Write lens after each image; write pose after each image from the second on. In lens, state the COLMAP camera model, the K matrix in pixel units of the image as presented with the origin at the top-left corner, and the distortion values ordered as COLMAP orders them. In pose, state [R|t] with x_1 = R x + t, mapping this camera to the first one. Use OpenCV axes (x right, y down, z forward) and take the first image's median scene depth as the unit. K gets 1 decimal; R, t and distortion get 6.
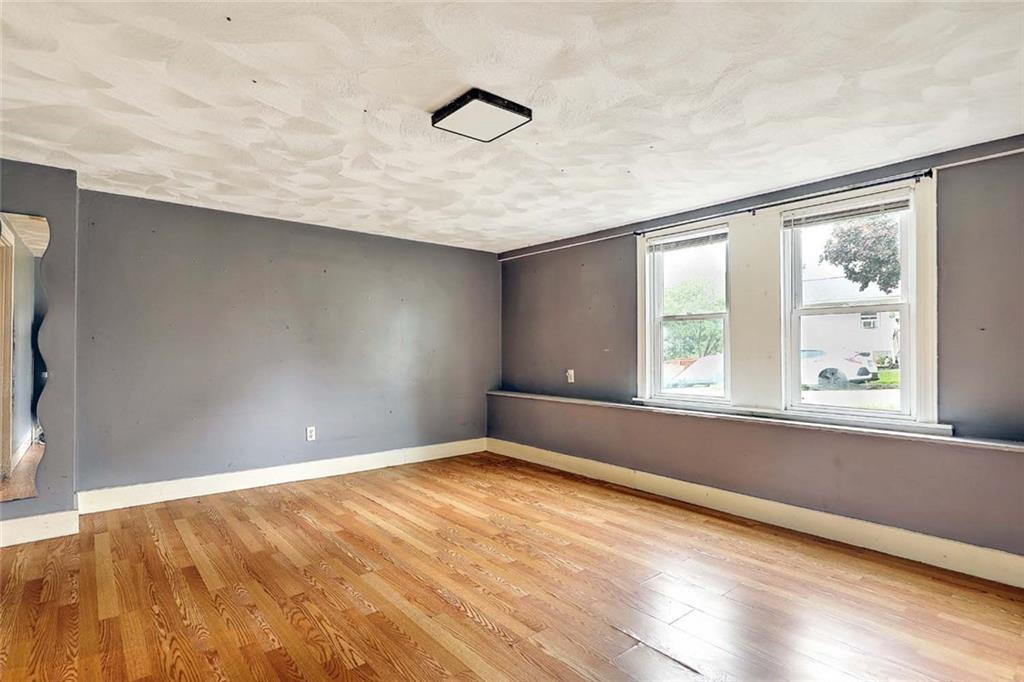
lens RADIAL K [[506.9, 0, 510.9], [0, 506.9, 345.2], [0, 0, 1]] dist [0.008911, 0.000216]
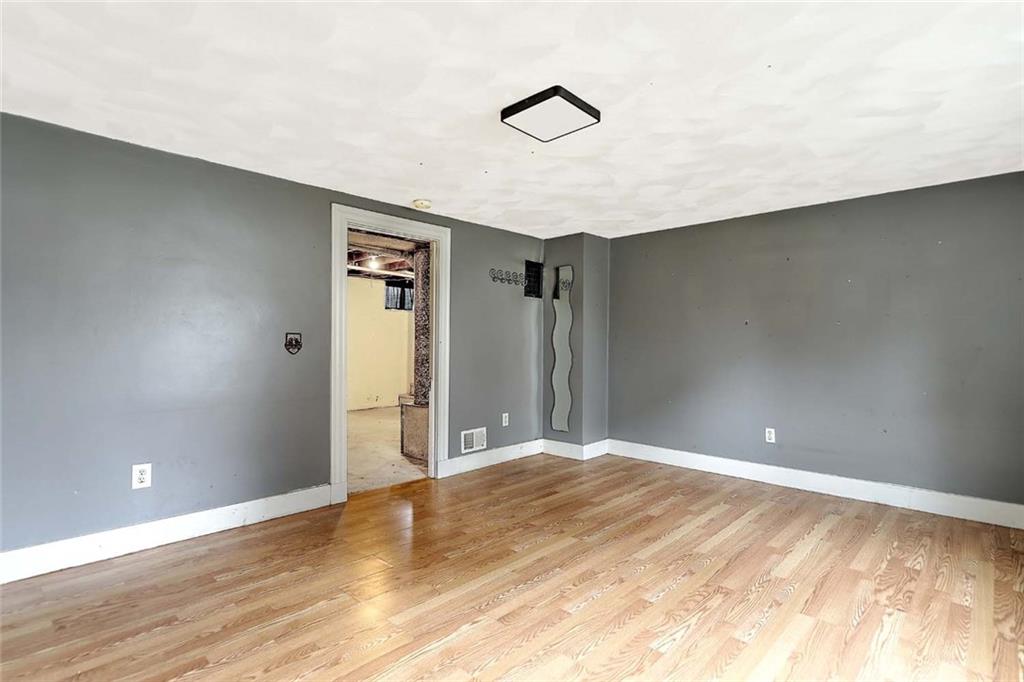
lens RADIAL K [[506.9, 0, 510.9], [0, 506.9, 345.2], [0, 0, 1]] dist [0.008911, 0.000216]
pose [[0.118530, 0.000227, -0.992950, 0.678107], [0.003067, 0.999995, 0.000594, 0.005623], [0.992946, -0.003116, 0.118528, 0.572898]]
